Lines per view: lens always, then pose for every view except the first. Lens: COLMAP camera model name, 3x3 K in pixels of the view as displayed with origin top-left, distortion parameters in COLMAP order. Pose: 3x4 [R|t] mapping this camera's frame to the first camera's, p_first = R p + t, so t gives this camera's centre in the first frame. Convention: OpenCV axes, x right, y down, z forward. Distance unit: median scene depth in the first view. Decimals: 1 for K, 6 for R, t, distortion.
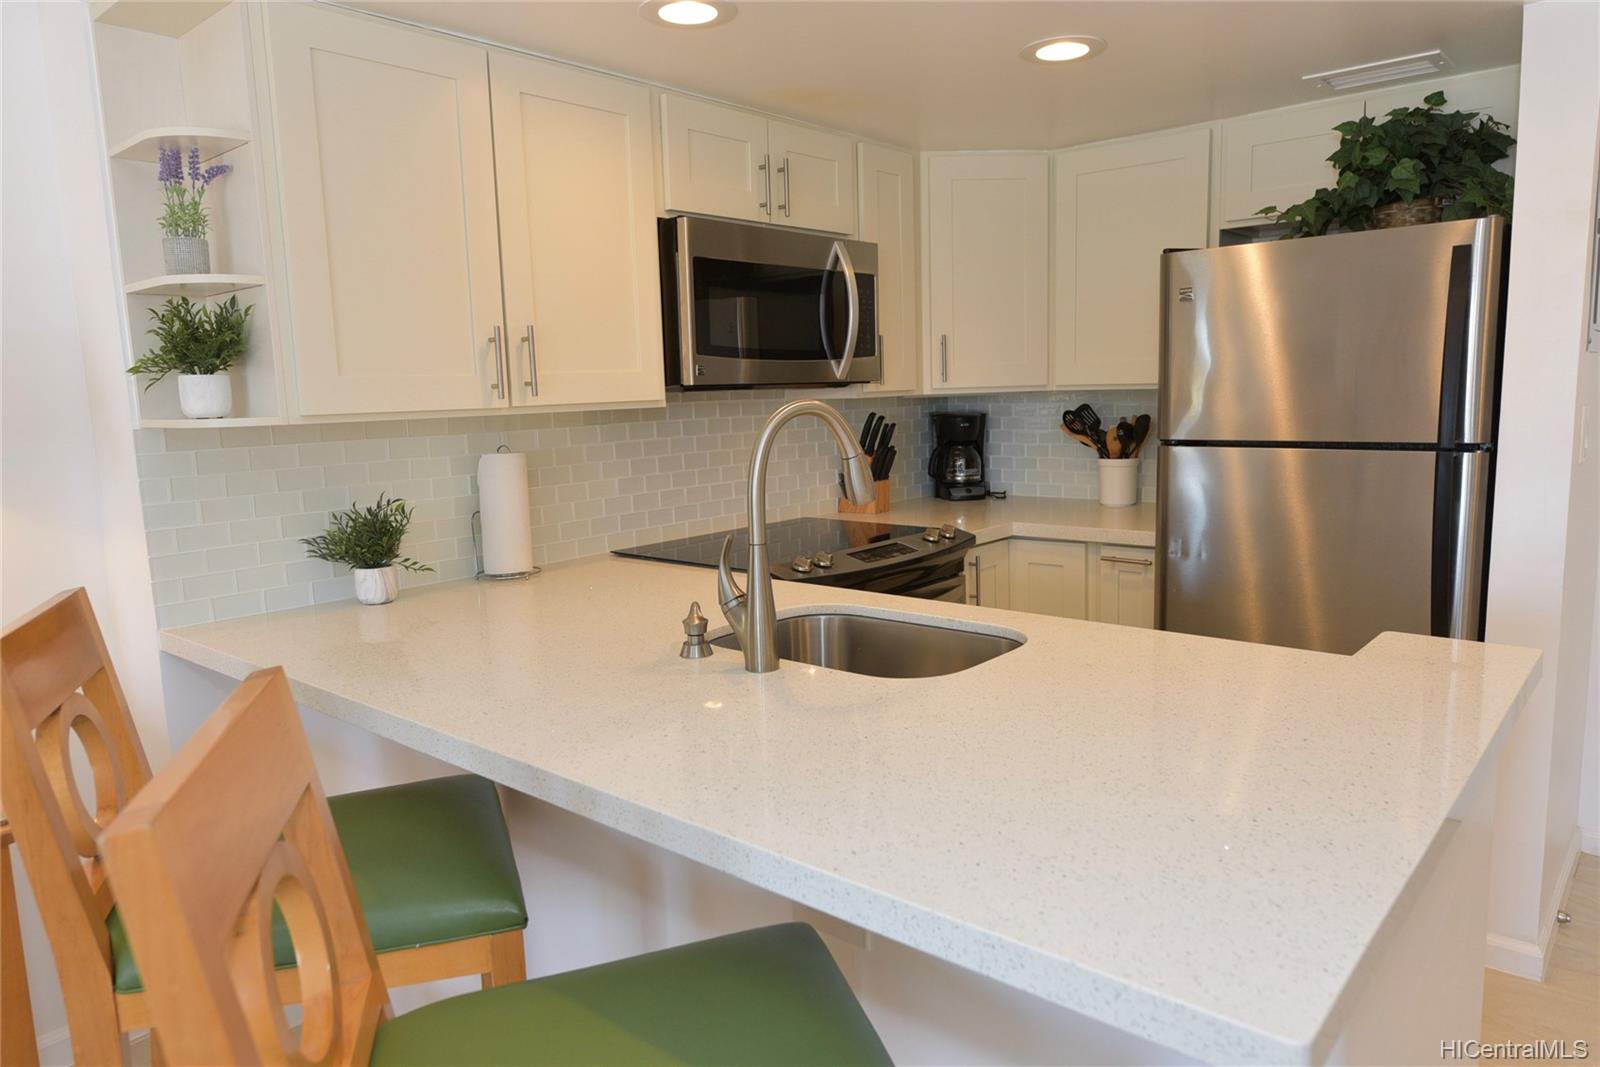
lens RADIAL K [[1078.0, 0, 800.0], [0, 1078.0, 533.5], [0, 0, 1]] dist [0.011465, 0.002043]
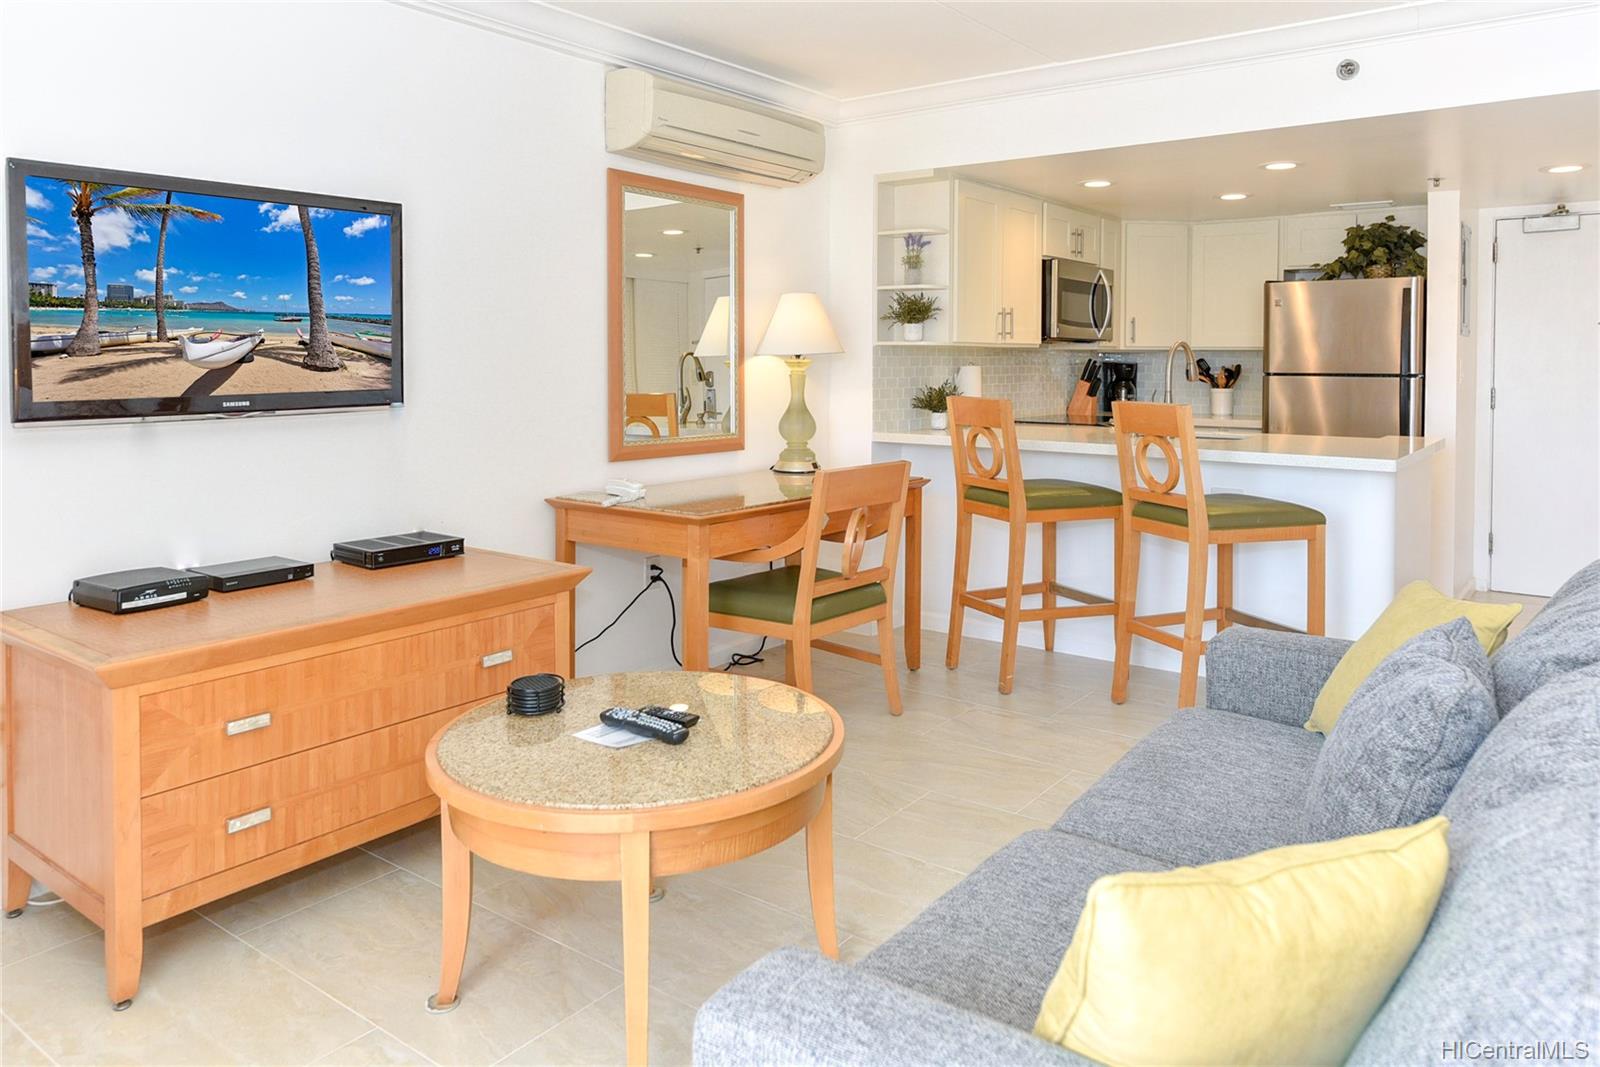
lens RADIAL K [[1117.0, 0, 800.8], [0, 1117.0, 394.6], [0, 0, 1]] dist [0.000328, -0.000386]
pose [[0.996966, 0.031976, 0.070972, -0.722844], [-0.024203, 0.993878, -0.107803, 0.212133], [-0.073984, 0.105758, 0.991636, -1.068246]]
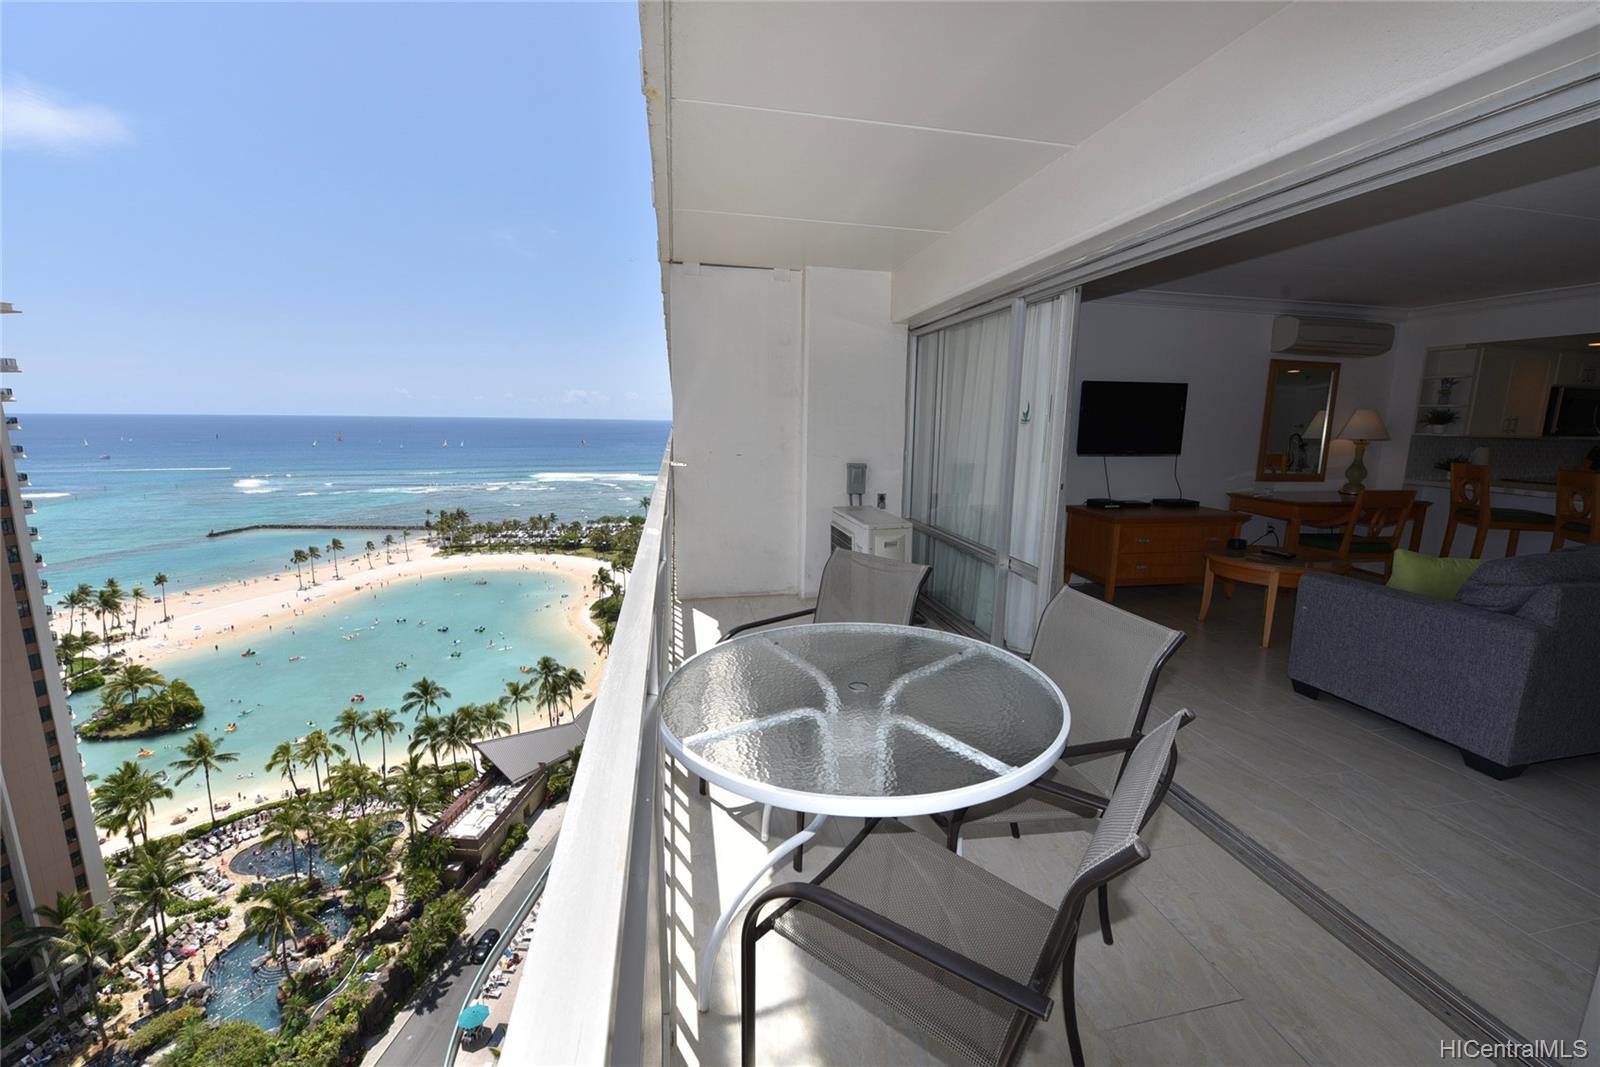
lens RADIAL K [[657.4, 0, 800.0], [0, 657.4, 533.5], [0, 0, 1]] dist [-0.018855, -0.000325]
pose [[0.788613, 0.149271, -0.596496, -0.746759], [-0.126367, 0.988723, 0.080359, 0.334859], [0.601765, 0.012005, 0.798583, -2.180349]]
